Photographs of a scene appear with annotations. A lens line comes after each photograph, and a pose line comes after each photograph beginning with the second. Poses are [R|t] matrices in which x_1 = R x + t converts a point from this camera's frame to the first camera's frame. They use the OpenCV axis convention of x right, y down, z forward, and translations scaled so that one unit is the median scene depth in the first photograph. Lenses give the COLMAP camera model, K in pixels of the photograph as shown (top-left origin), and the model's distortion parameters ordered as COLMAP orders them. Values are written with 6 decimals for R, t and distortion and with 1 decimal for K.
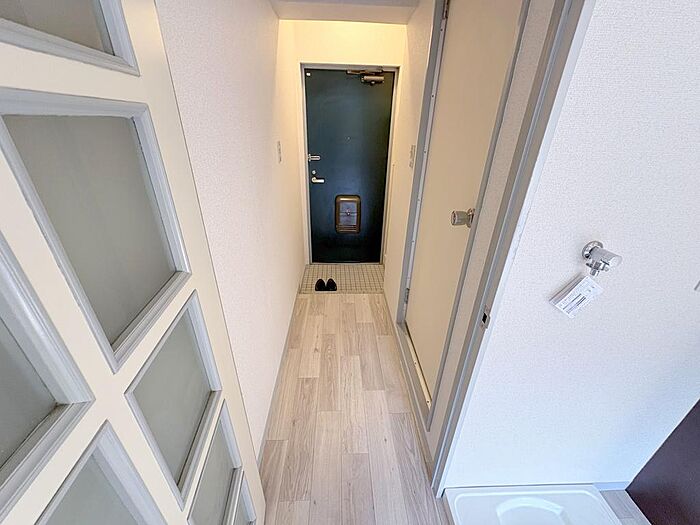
lens RADIAL K [[278.8, 0, 348.6], [0, 278.8, 262.4], [0, 0, 1]] dist [-0.001258, 0.000098]
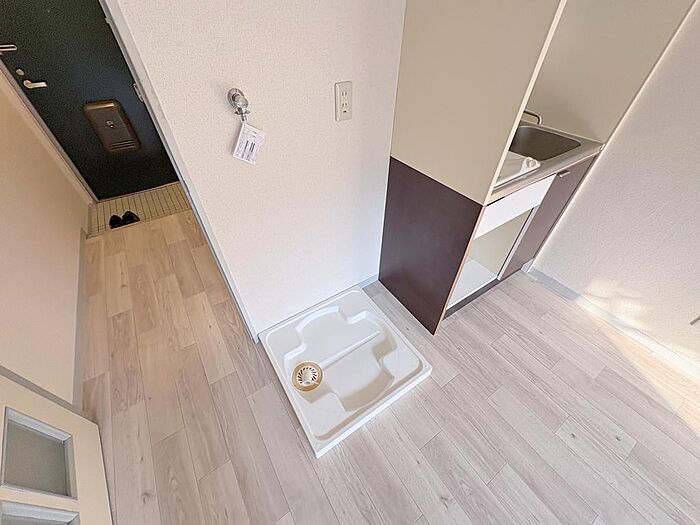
lens RADIAL K [[278.8, 0, 348.6], [0, 278.8, 262.4], [0, 0, 1]] dist [-0.001258, 0.000098]
pose [[0.852189, -0.371848, 0.368108, 0.201967], [0.245256, 0.905327, 0.346745, 0.099937], [-0.462195, -0.205211, 0.862708, -0.128912]]
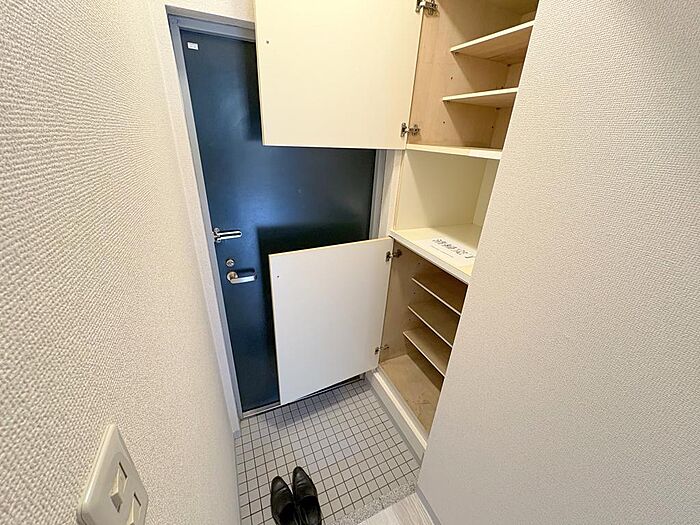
lens RADIAL K [[278.8, 0, 348.6], [0, 278.8, 262.4], [0, 0, 1]] dist [-0.001258, 0.000098]
pose [[0.925153, -0.136479, 0.354212, -0.148101], [0.144421, 0.989508, 0.004052, -0.412929], [-0.351049, 0.047407, 0.935156, 0.687153]]
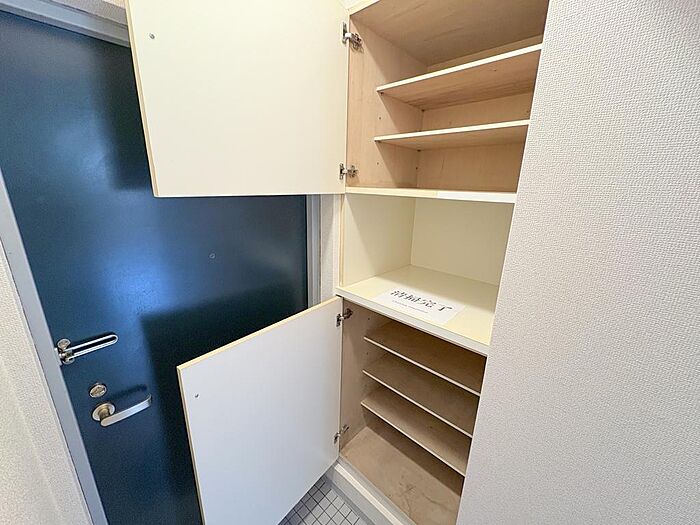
lens RADIAL K [[278.8, 0, 348.6], [0, 278.8, 262.4], [0, 0, 1]] dist [-0.001258, 0.000098]
pose [[0.709905, -0.195869, 0.676513, -0.152990], [0.306853, 0.950607, -0.046771, -0.491059], [-0.633937, 0.240793, 0.734944, 0.852728]]
